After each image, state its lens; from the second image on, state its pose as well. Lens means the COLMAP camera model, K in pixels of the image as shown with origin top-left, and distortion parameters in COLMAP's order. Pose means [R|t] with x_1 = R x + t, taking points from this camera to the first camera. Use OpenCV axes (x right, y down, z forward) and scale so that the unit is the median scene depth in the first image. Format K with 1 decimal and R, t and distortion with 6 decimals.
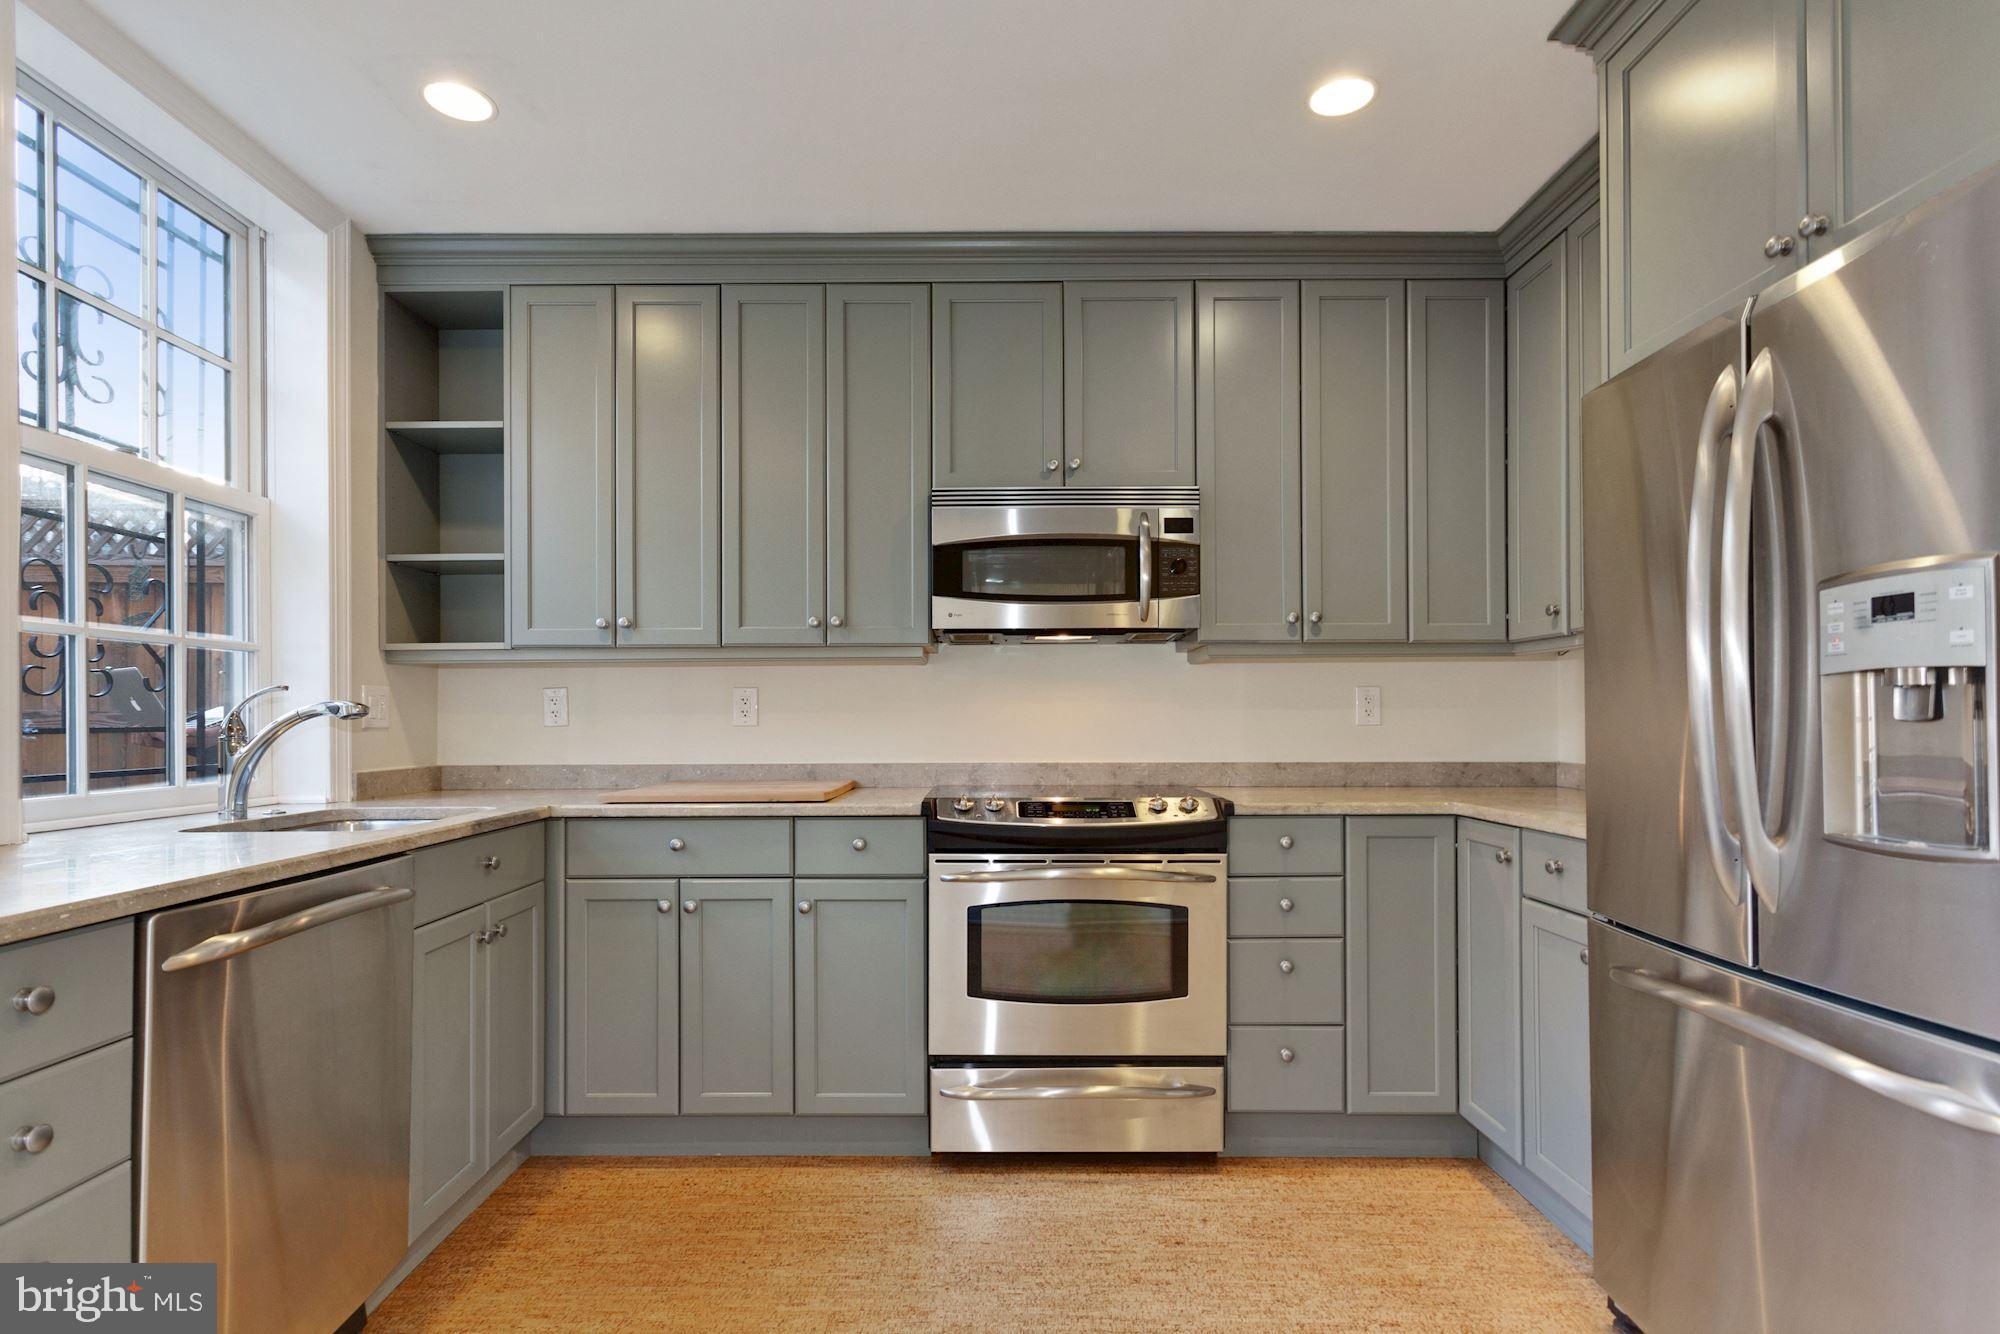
lens RADIAL K [[946.9, 0, 980.7], [0, 946.9, 715.5], [0, 0, 1]] dist [0.002241, 0.001130]
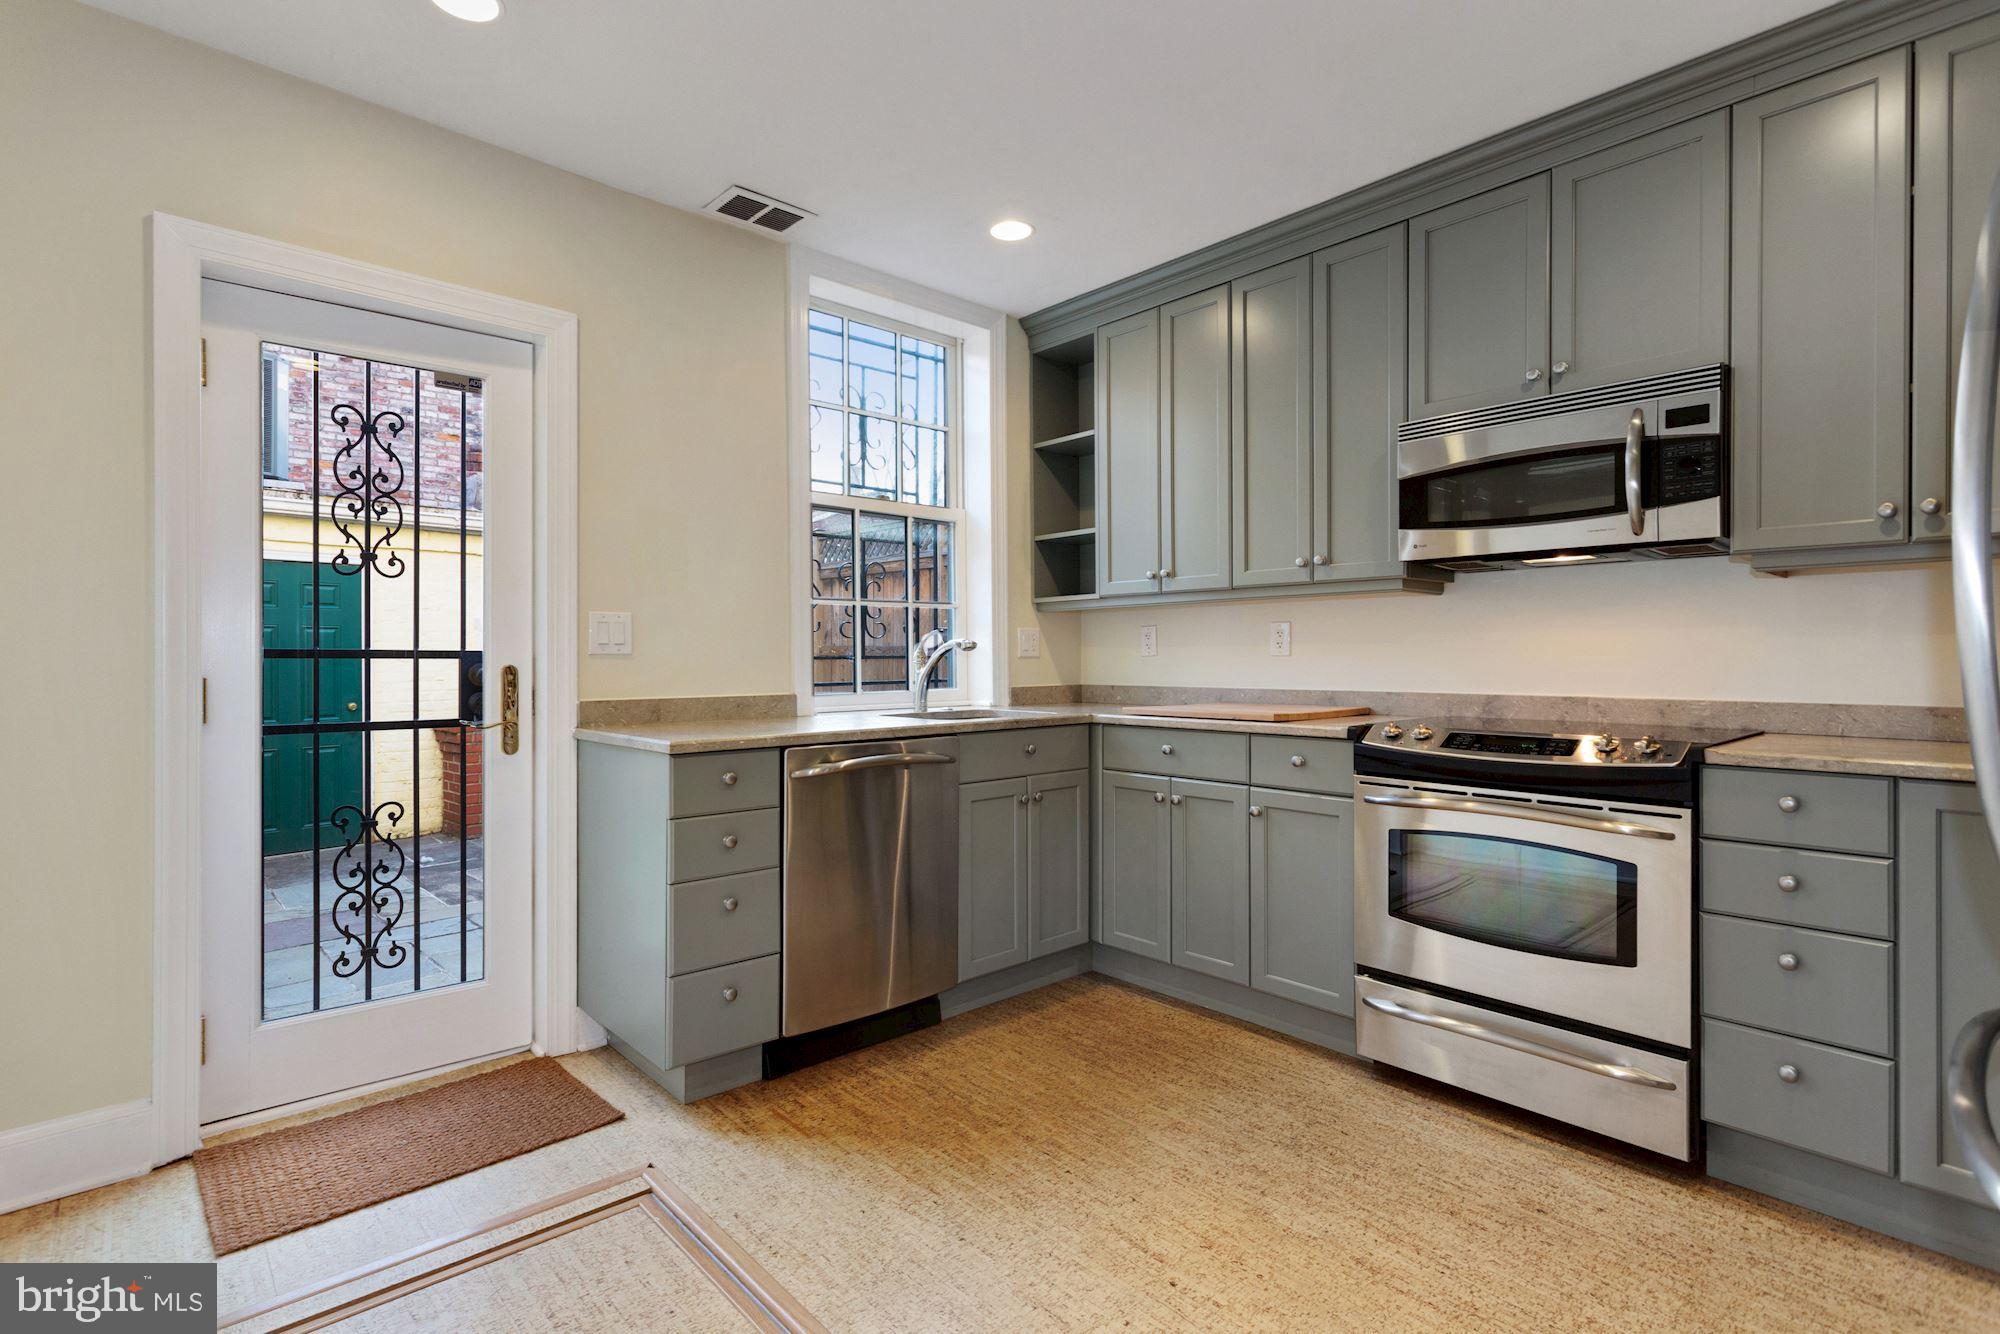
lens RADIAL K [[946.9, 0, 1006.7], [0, 946.9, 655.9], [0, 0, 1]] dist [0.002241, 0.001130]
pose [[0.679364, 0.001820, -0.733799, 0.456383], [0.006216, 0.999947, 0.008235, 0.000075], [0.733775, -0.010156, 0.679317, -0.011394]]
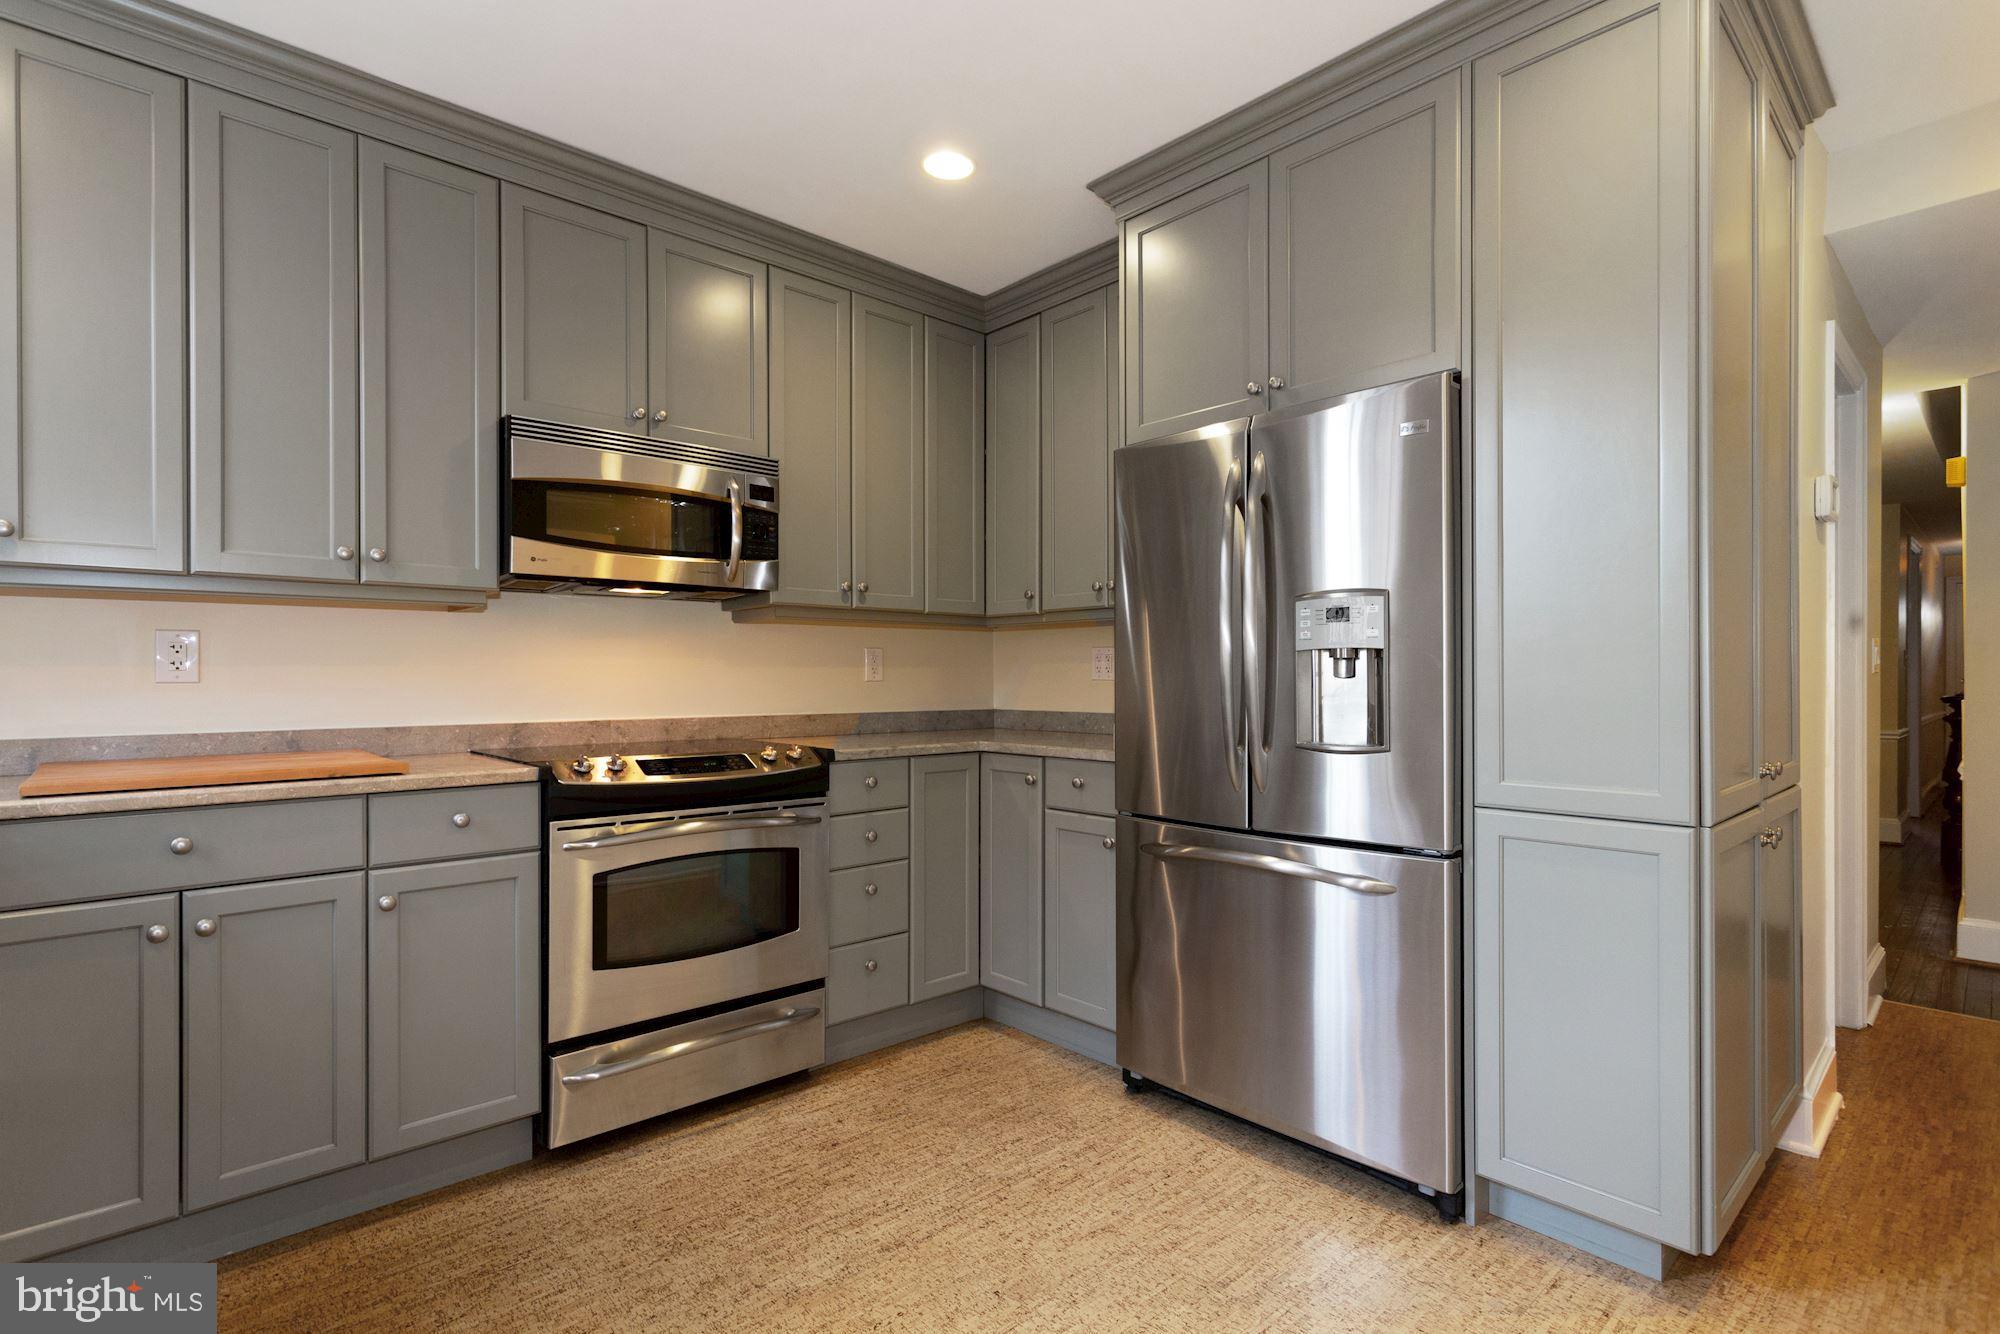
lens RADIAL K [[946.9, 0, 973.7], [0, 946.9, 678.1], [0, 0, 1]] dist [0.002241, 0.001130]
pose [[0.748477, 0.001334, 0.663159, -0.347760], [-0.005480, 0.999976, 0.004174, 0.001440], [-0.663138, -0.006758, 0.748467, 0.051227]]
